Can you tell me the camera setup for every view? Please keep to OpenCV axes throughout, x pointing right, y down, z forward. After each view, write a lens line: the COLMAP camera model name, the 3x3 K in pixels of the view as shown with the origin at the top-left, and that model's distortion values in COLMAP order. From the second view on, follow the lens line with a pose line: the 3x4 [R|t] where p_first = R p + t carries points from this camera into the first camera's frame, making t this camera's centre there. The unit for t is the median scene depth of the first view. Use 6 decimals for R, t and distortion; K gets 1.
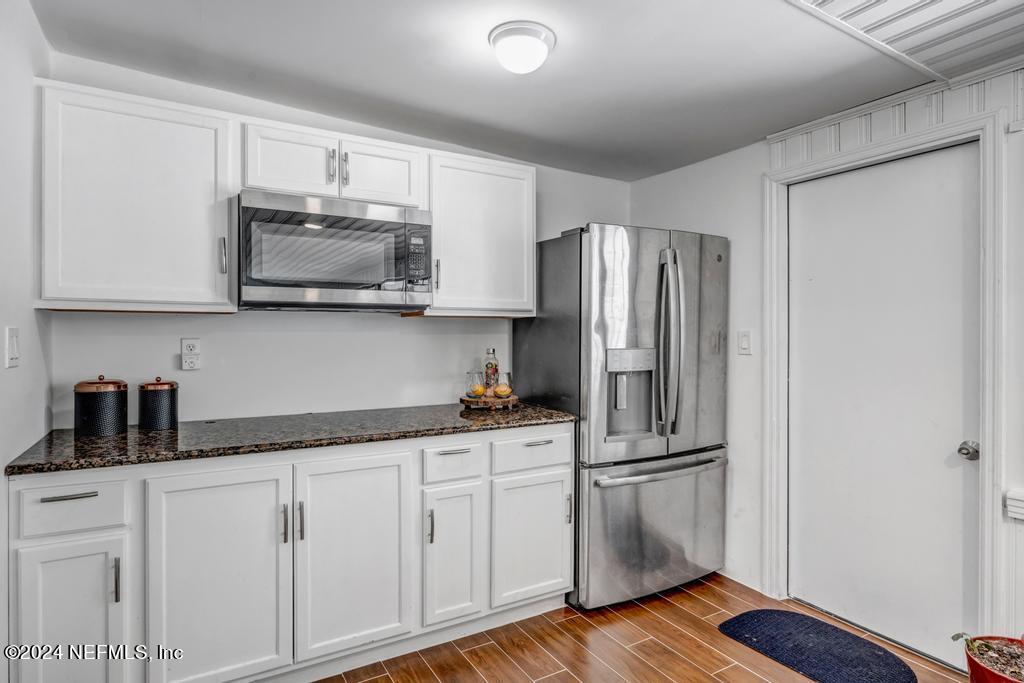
lens RADIAL K [[560.0, 0, 512.2], [0, 560.0, 340.2], [0, 0, 1]] dist [0.002990, 0.003546]
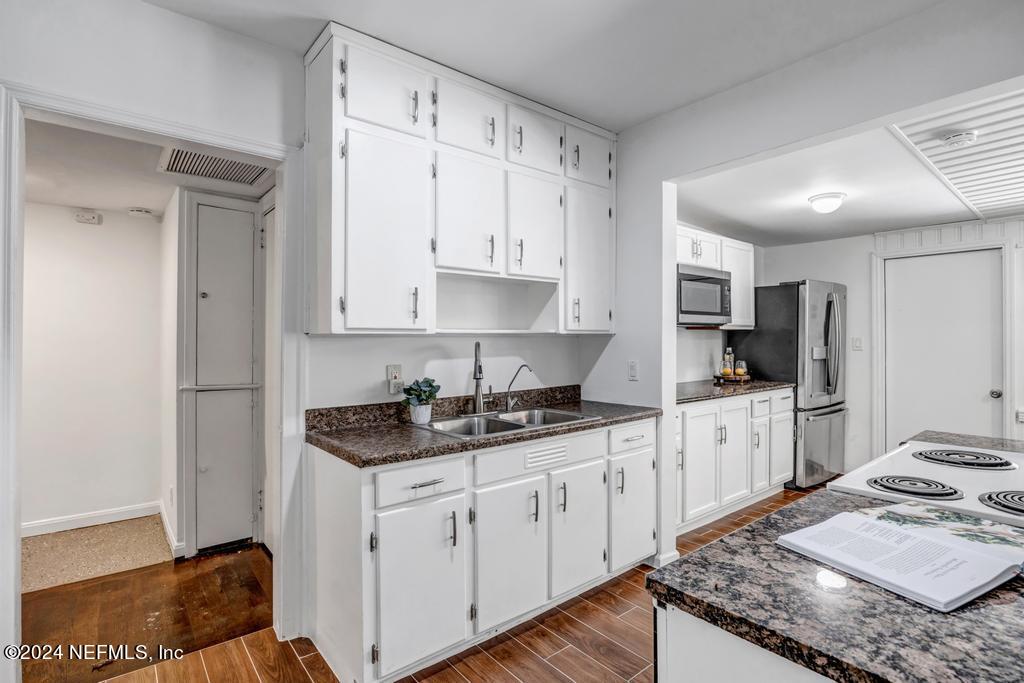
lens RADIAL K [[493.4, 0, 510.9], [0, 493.4, 340.2], [0, 0, 1]] dist [-0.004731, -0.001677]
pose [[0.989375, -0.002335, 0.145369, -1.040991], [0.004442, 0.999890, -0.014174, 0.011158], [-0.145319, 0.014669, 0.989276, -0.465671]]
